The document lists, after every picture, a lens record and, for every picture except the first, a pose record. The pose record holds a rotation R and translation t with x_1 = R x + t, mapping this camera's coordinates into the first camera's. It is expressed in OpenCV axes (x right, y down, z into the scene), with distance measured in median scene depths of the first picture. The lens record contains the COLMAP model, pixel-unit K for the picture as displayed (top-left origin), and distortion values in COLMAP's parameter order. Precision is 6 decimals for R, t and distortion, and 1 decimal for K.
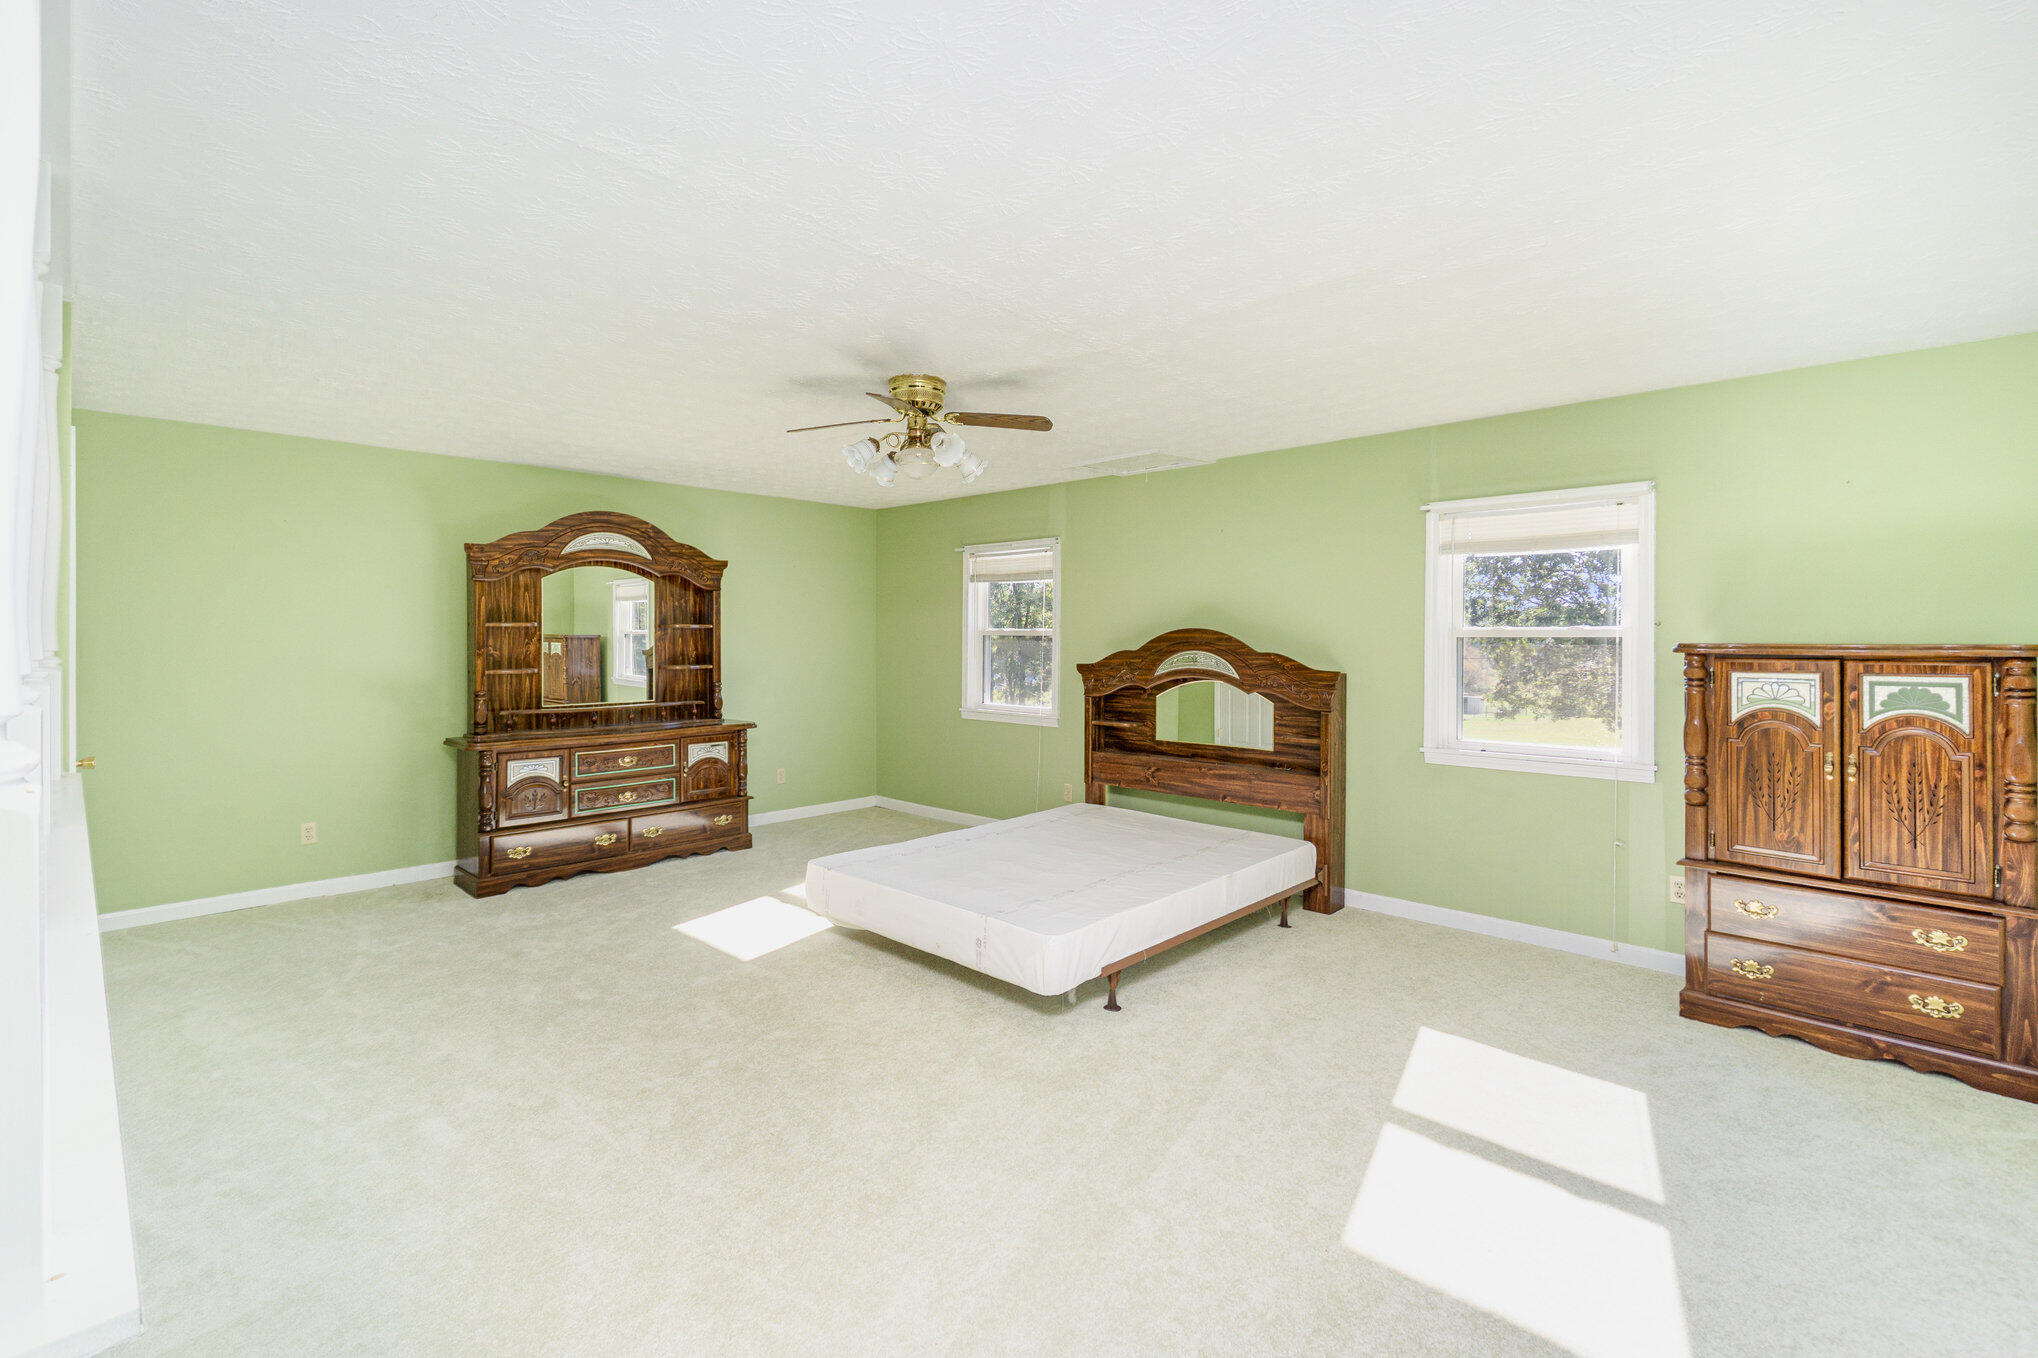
lens RADIAL K [[905.1, 0, 996.3], [0, 905.1, 650.1], [0, 0, 1]] dist [0.033812, 0.002979]
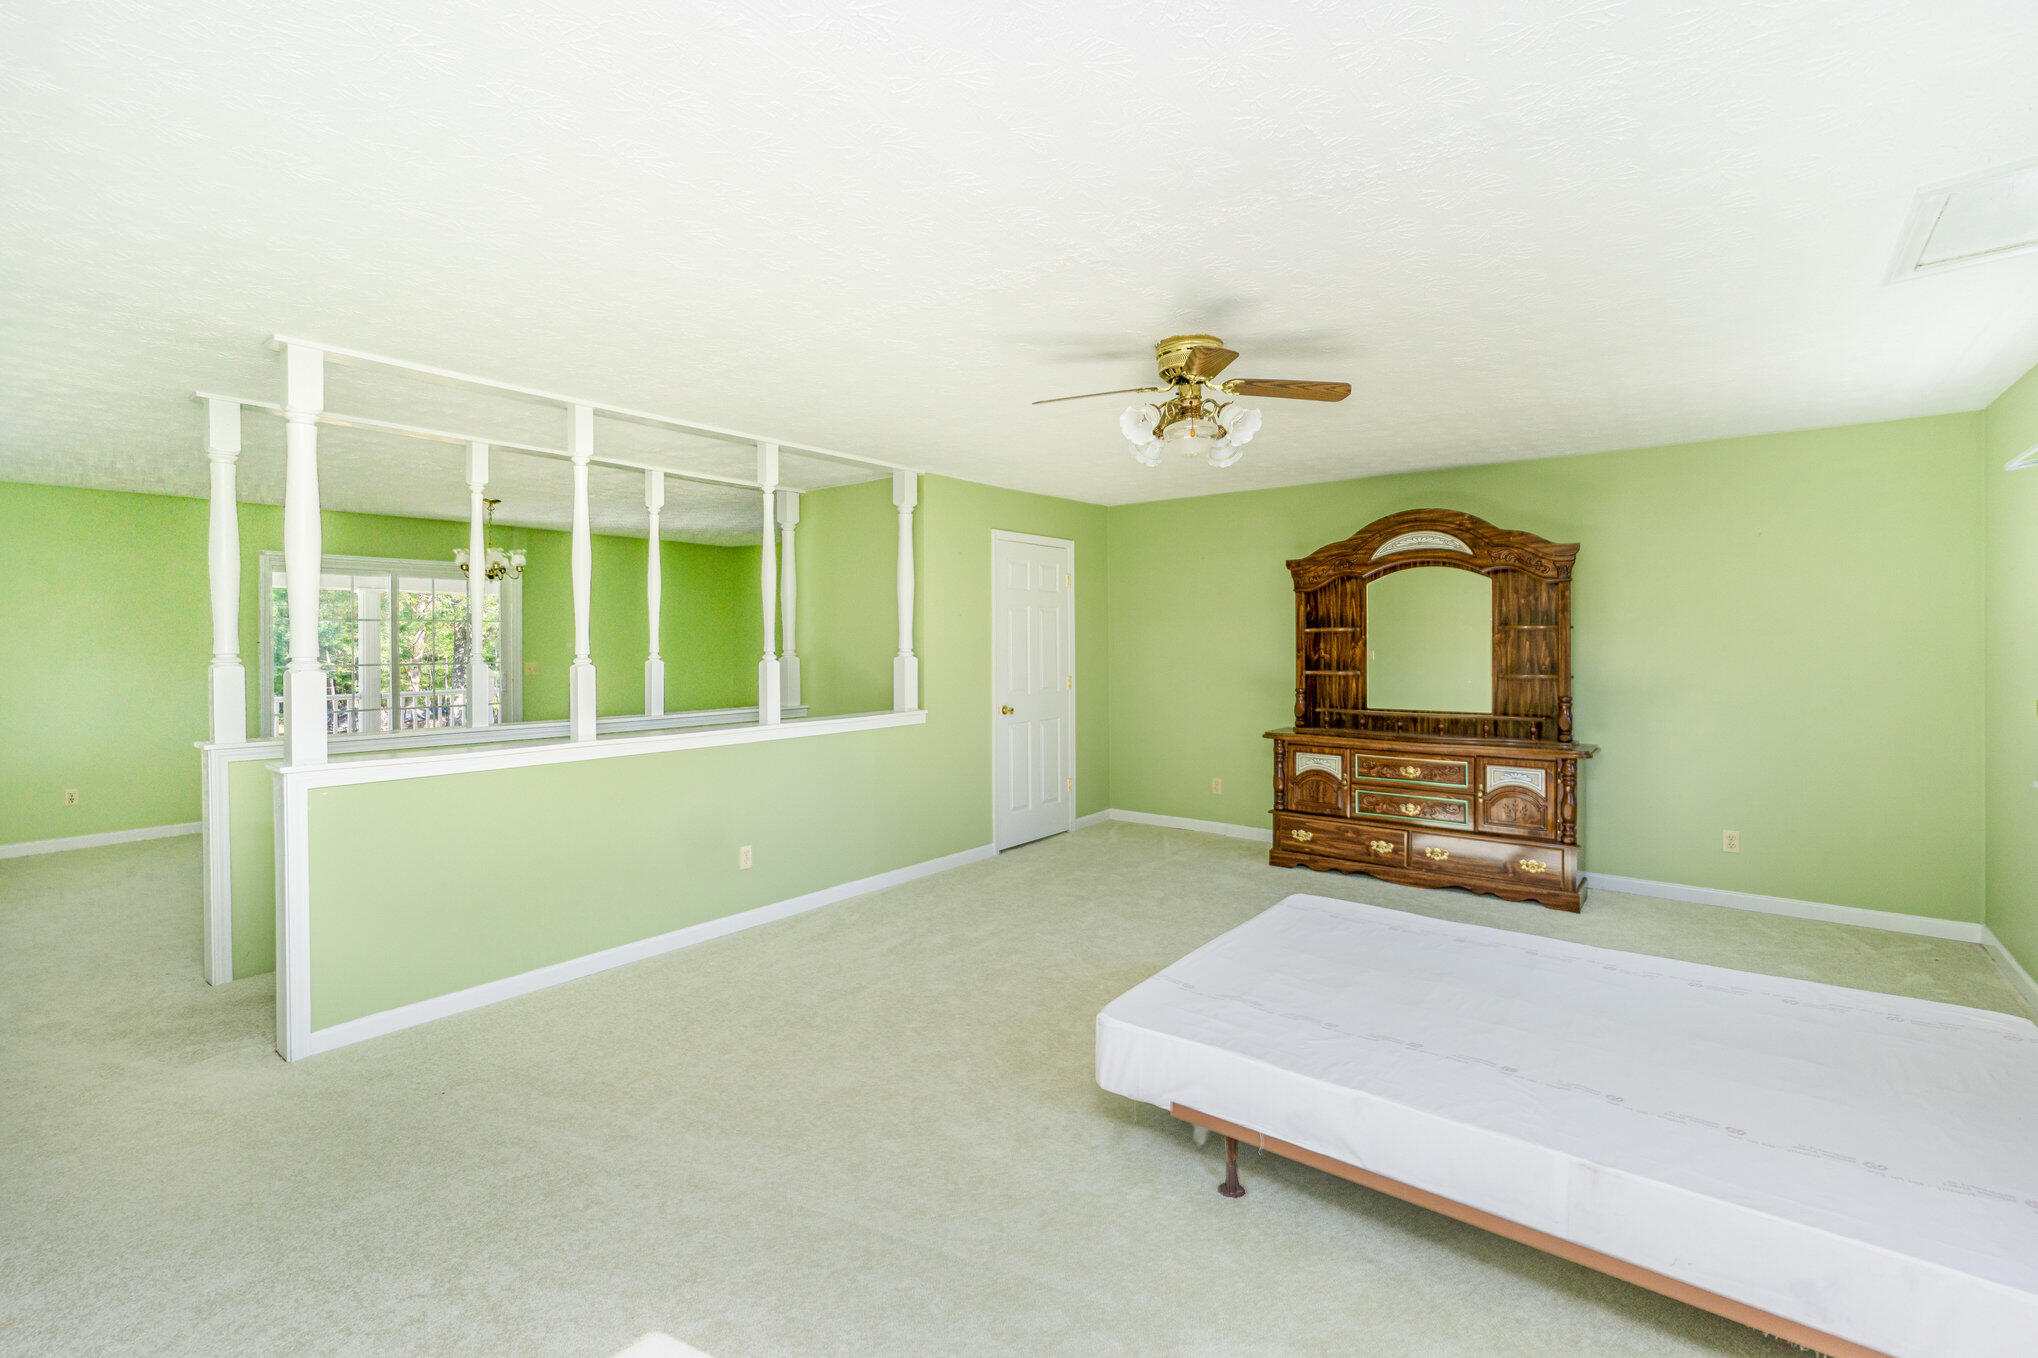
lens RADIAL K [[905.1, 0, 1015.2], [0, 905.1, 663.7], [0, 0, 1]] dist [0.033812, 0.002979]
pose [[0.139723, 0.022318, -0.989939, 0.482570], [-0.010712, 0.999722, 0.021027, -0.006095], [0.990133, 0.007666, 0.139923, 0.466118]]
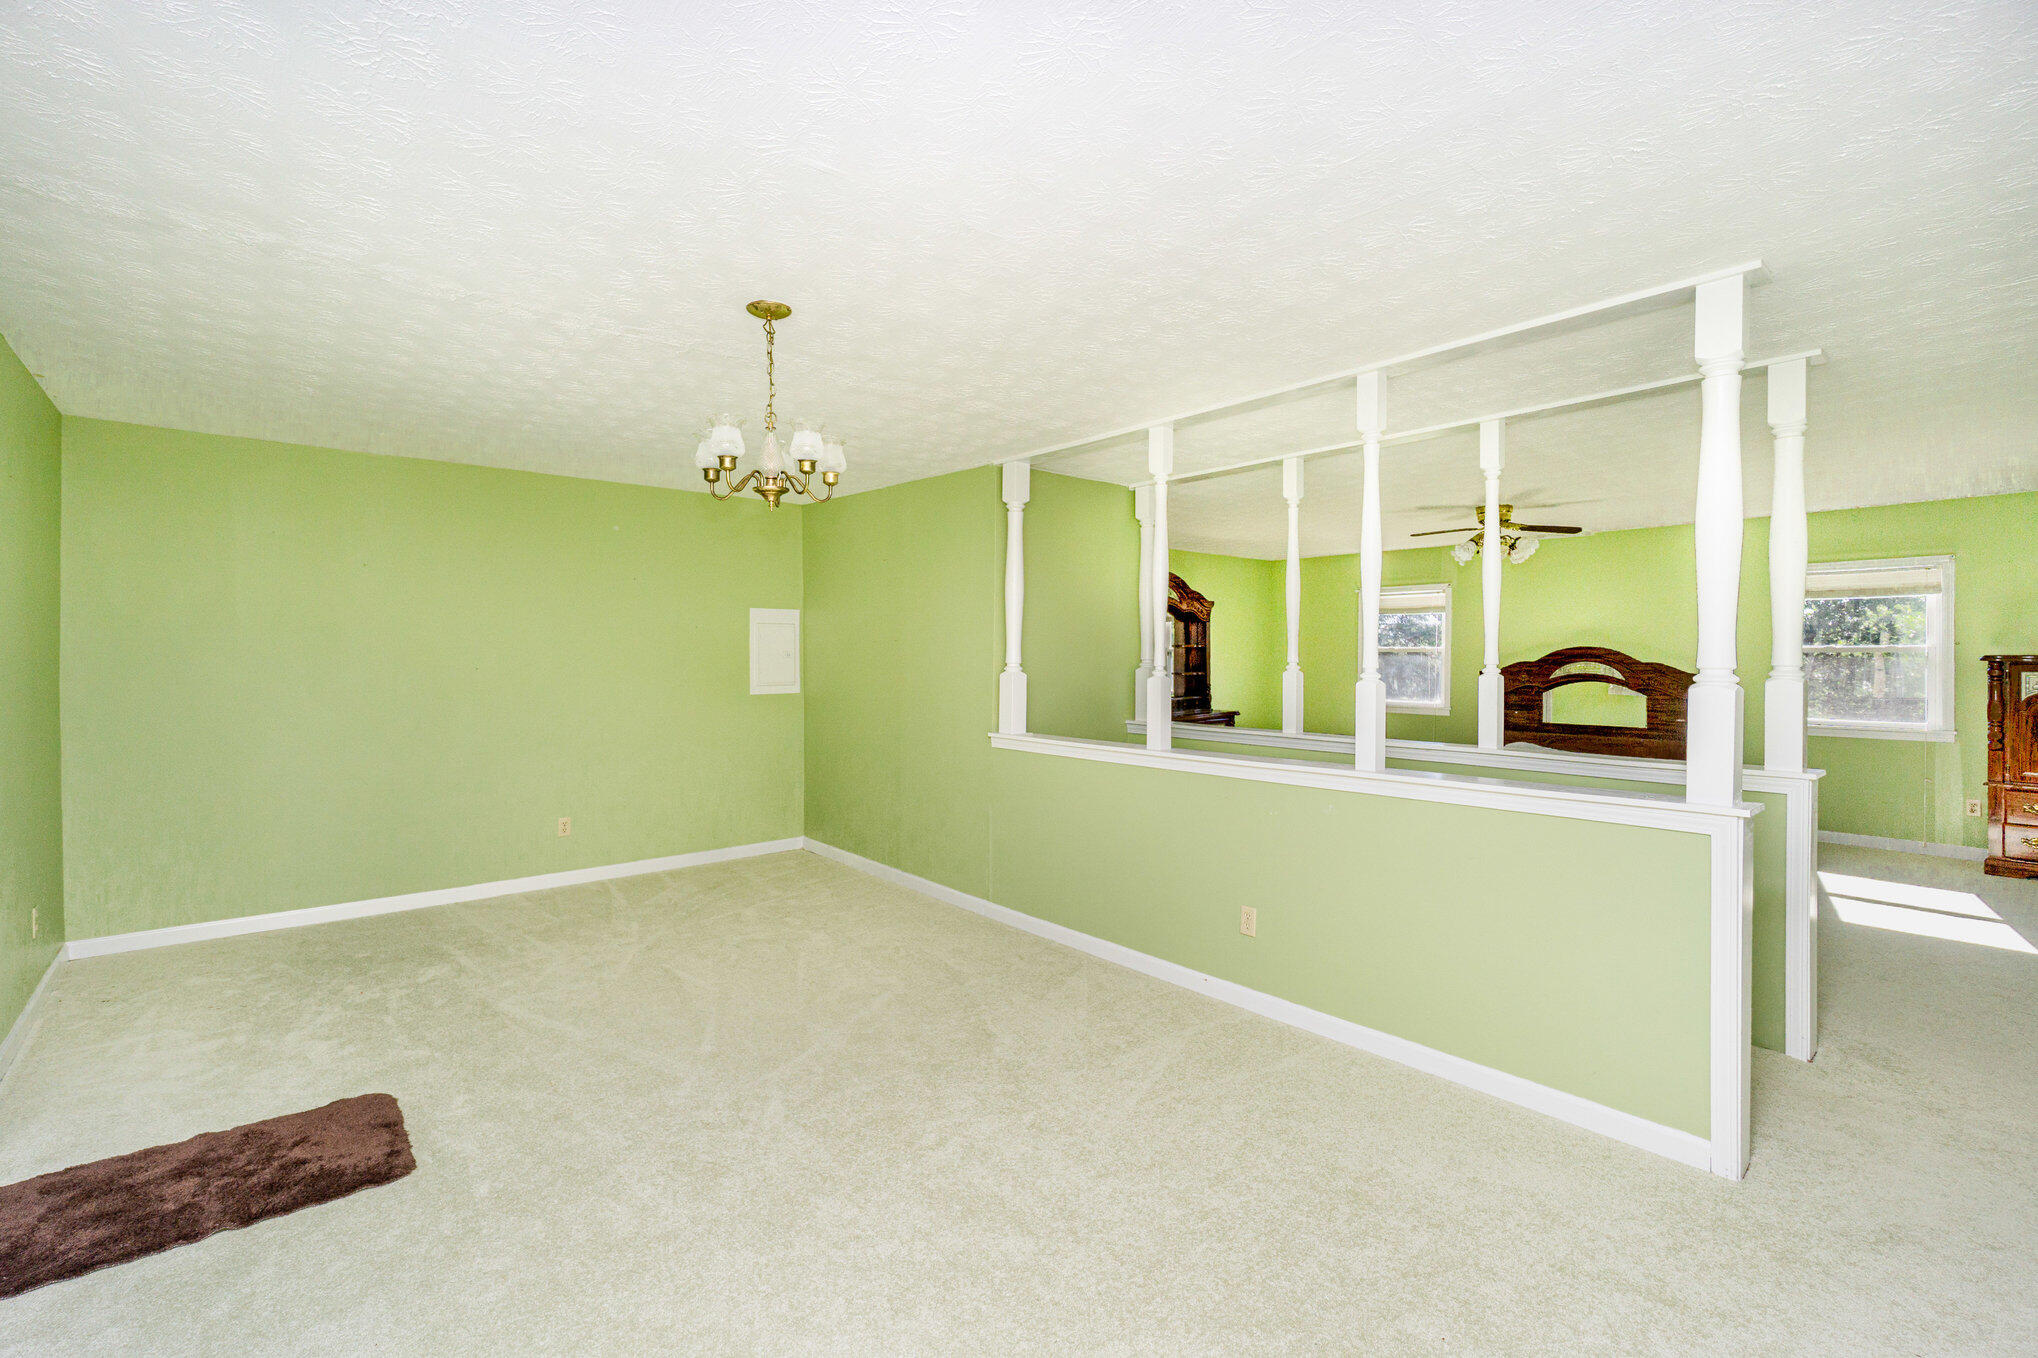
lens RADIAL K [[905.1, 0, 1013.5], [0, 905.1, 656.8], [0, 0, 1]] dist [0.033812, 0.002979]
pose [[0.998068, -0.002452, -0.062083, -0.592563], [0.001741, 0.999932, -0.011514, 0.008072], [0.062107, 0.011383, 0.998005, -0.532900]]
